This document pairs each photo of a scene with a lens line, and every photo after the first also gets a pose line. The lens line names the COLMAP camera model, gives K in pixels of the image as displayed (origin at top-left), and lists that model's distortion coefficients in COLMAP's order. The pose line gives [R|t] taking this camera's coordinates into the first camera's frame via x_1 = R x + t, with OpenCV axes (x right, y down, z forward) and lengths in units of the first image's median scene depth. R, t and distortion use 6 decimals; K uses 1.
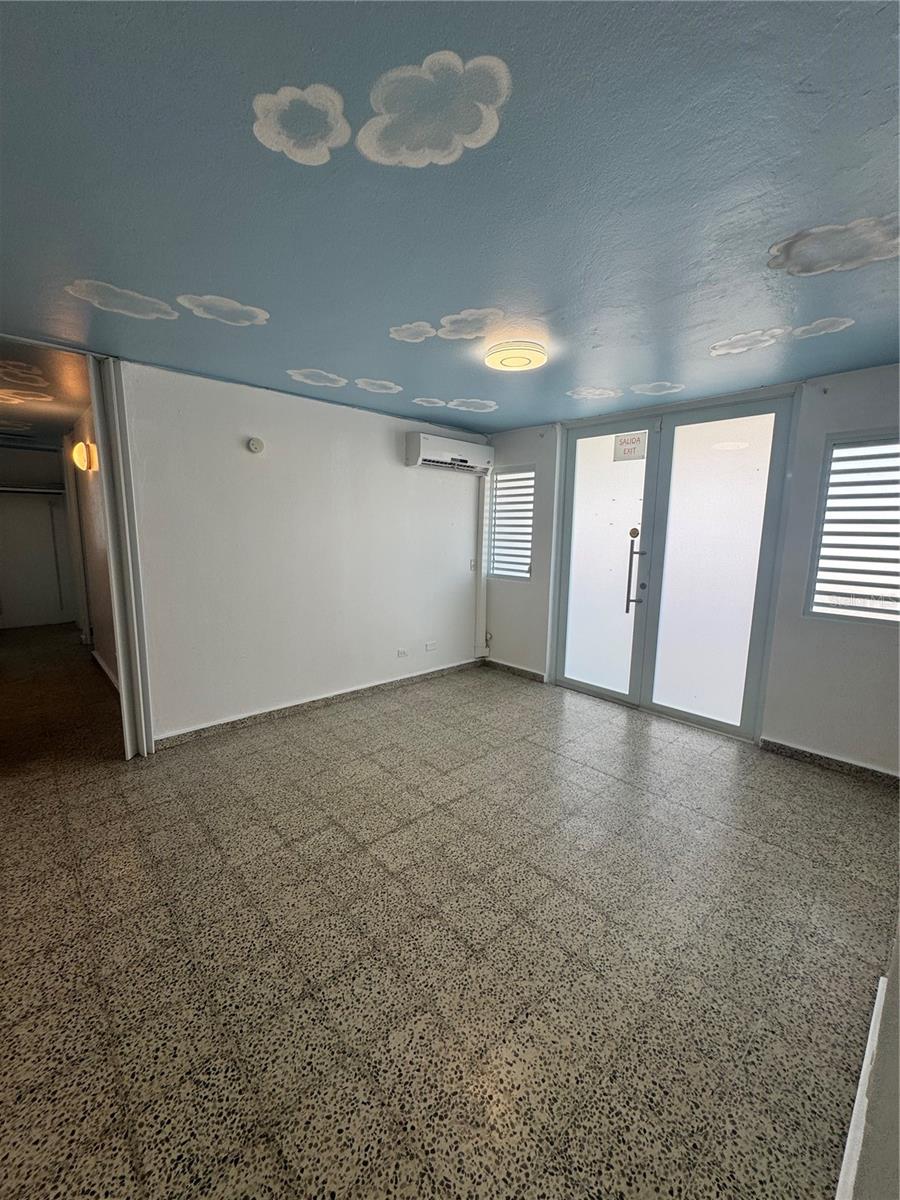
lens RADIAL K [[478.4, 0, 452.4], [0, 478.4, 597.3], [0, 0, 1]] dist [-0.000922, 0.000413]
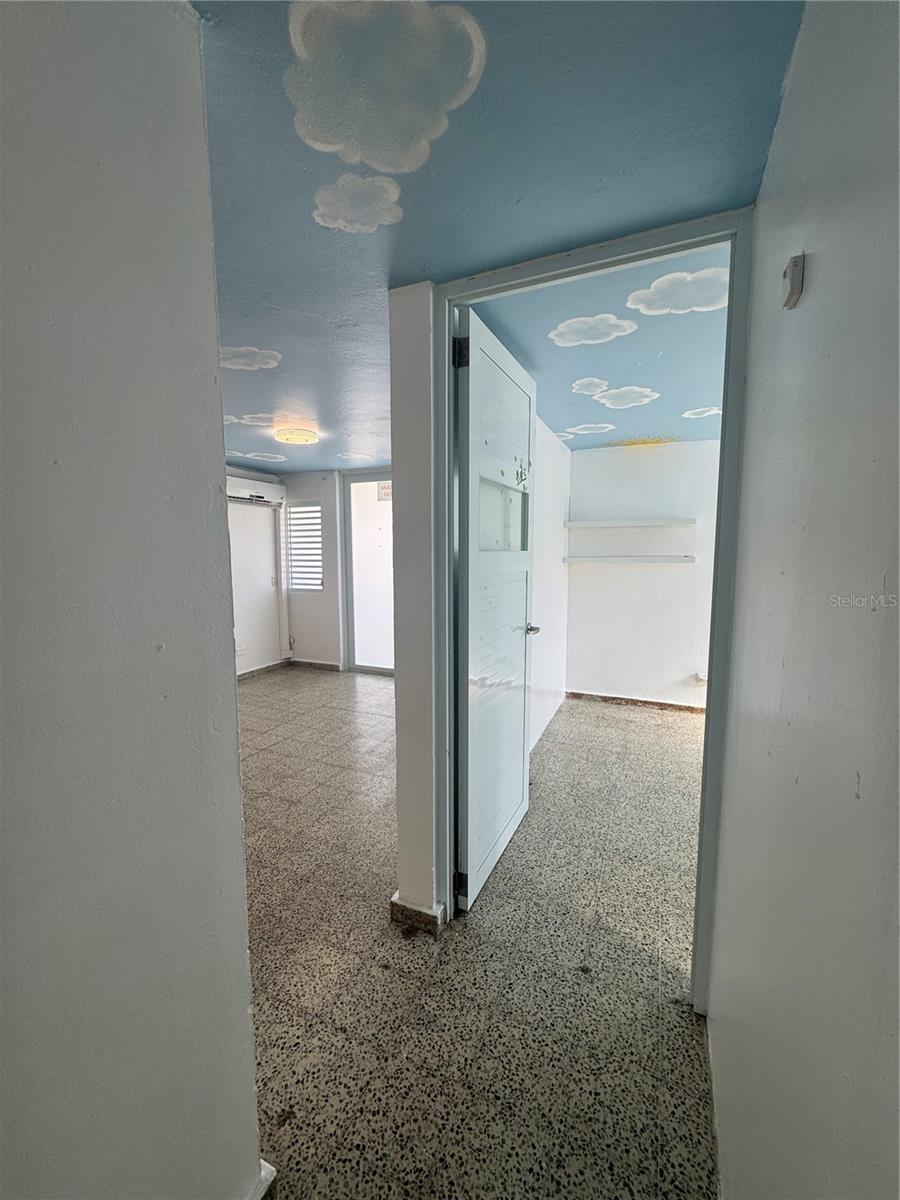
lens RADIAL K [[478.4, 0, 451.0], [0, 478.4, 598.5], [0, 0, 1]] dist [-0.000922, 0.000413]
pose [[0.918538, -0.060416, 0.390688, -0.023743], [0.076176, 0.996782, -0.024954, 0.044331], [-0.387923, 0.052682, 0.920185, -0.319592]]
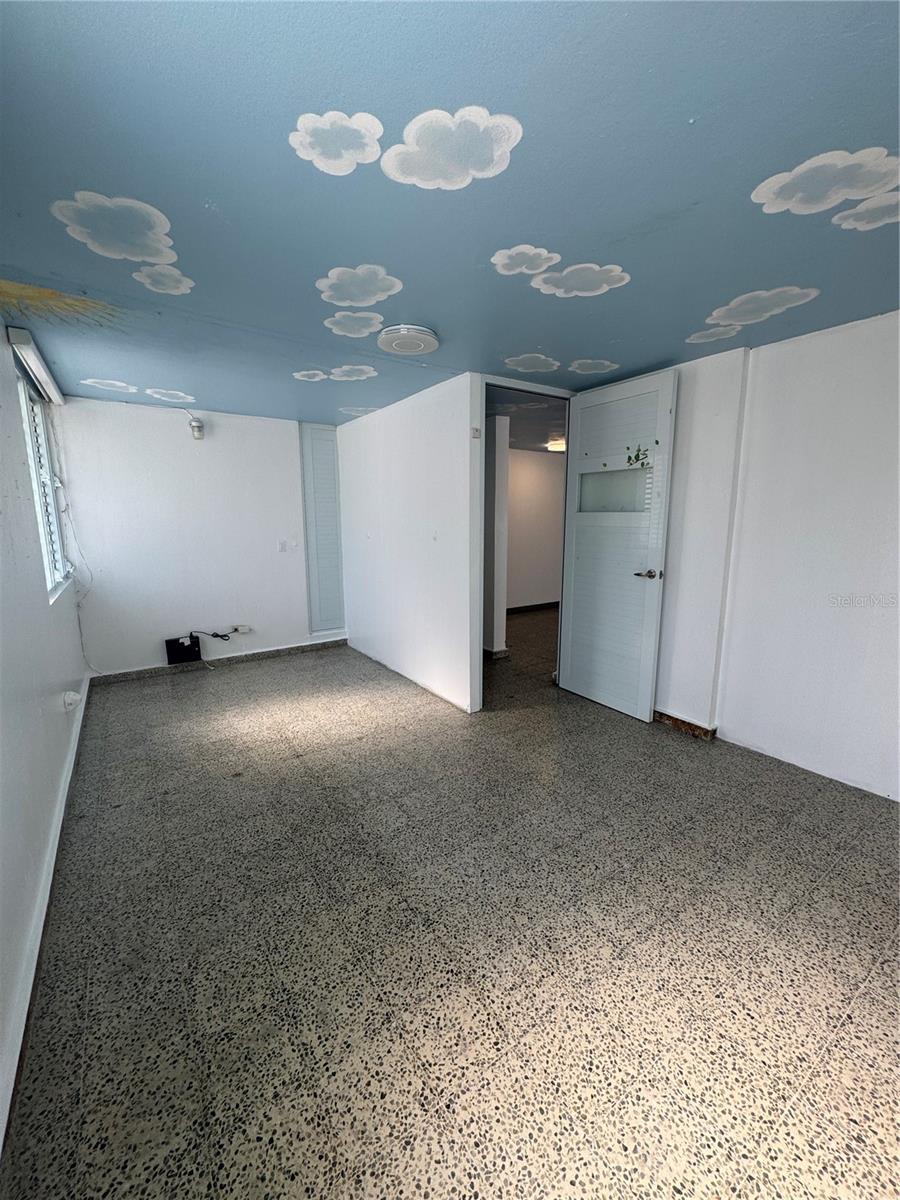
lens RADIAL K [[478.4, 0, 450.7], [0, 478.4, 598.4], [0, 0, 1]] dist [-0.000922, 0.000413]
pose [[-0.147974, 0.148375, -0.977798, 1.102010], [-0.144145, 0.974889, 0.169748, 0.028592], [0.978430, 0.166062, -0.122870, -0.010903]]
